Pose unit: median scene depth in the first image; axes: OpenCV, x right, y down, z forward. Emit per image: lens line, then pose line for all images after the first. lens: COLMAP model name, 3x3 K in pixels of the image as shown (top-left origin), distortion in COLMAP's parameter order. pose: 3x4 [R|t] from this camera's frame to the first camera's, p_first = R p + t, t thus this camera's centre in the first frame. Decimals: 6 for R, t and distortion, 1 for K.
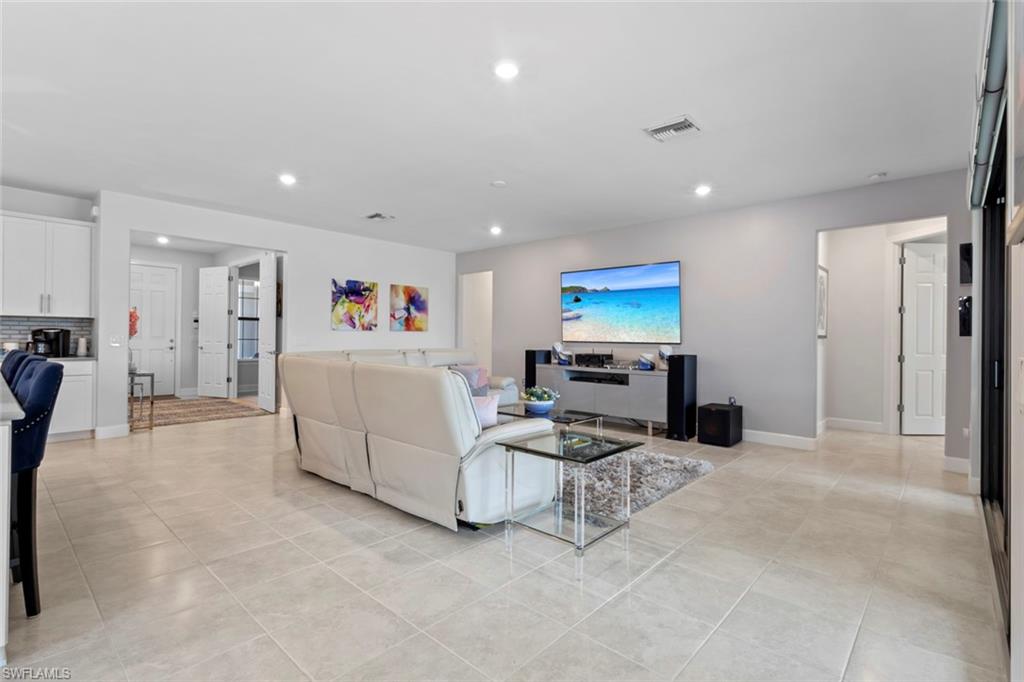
lens RADIAL K [[479.1, 0, 511.2], [0, 479.1, 338.6], [0, 0, 1]] dist [0.004612, 0.000409]
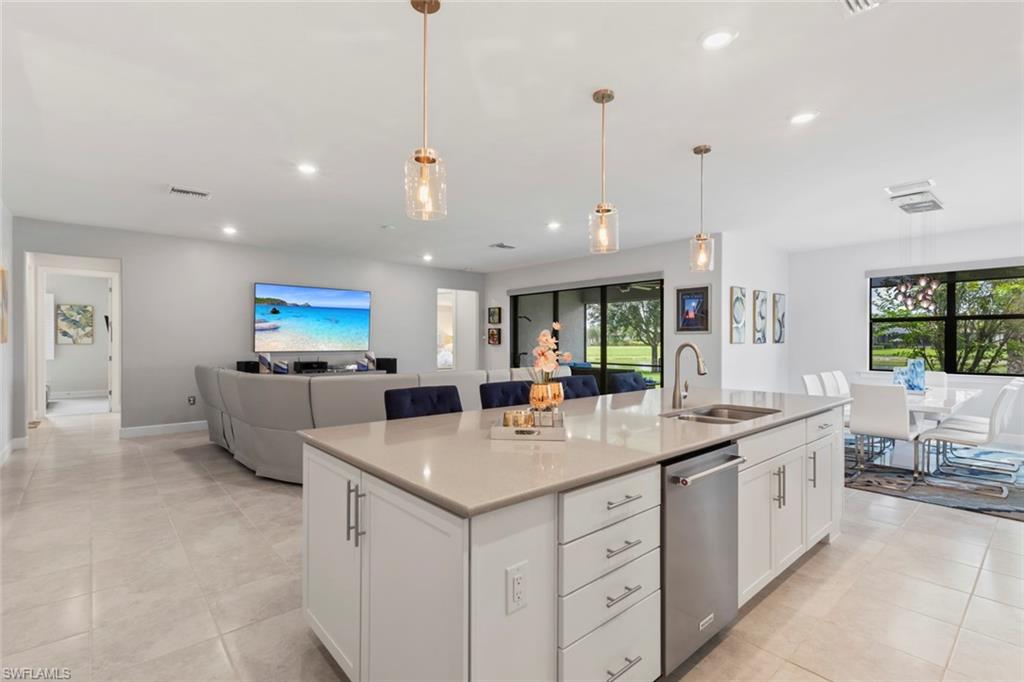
lens RADIAL K [[481.0, 0, 512.0], [0, 481.0, 341.0], [0, 0, 1]] dist [-0.000998, -0.000046]
pose [[0.106368, -0.009366, 0.994283, -0.848190], [0.002391, 0.999955, 0.009164, -0.025369], [-0.994324, 0.001403, 0.106386, 0.375298]]
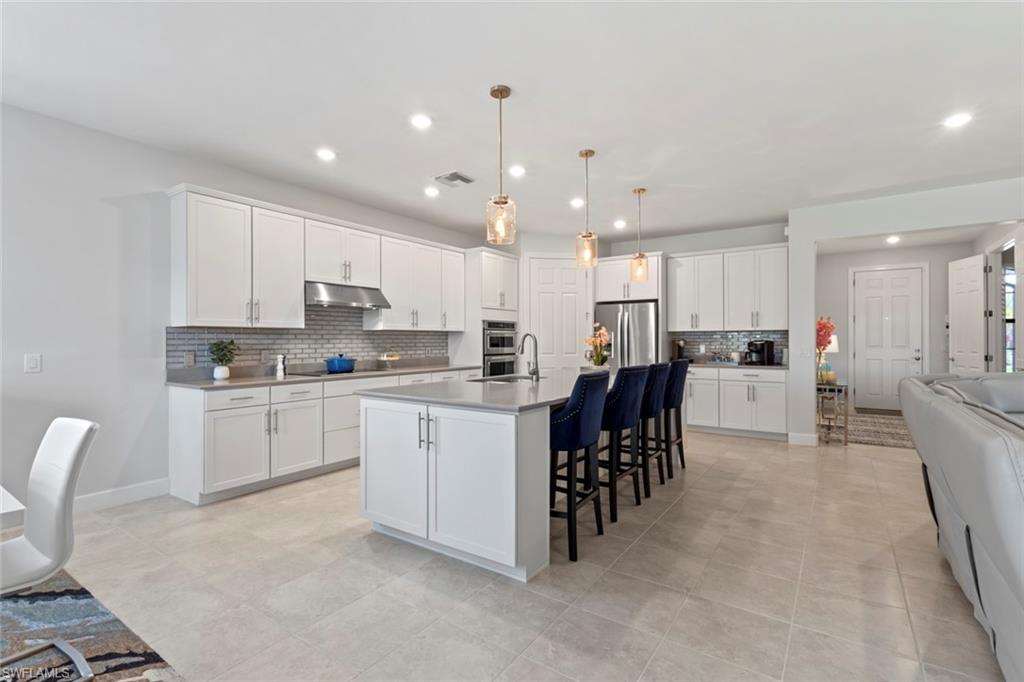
lens RADIAL K [[476.6, 0, 512.0], [0, 476.6, 341.0], [0, 0, 1]] dist [0.012400, 0.000230]
pose [[0.133778, -0.011747, -0.990942, 0.084877], [0.001784, 0.999931, -0.011613, -0.005273], [0.991010, -0.000215, 0.133789, 0.184805]]
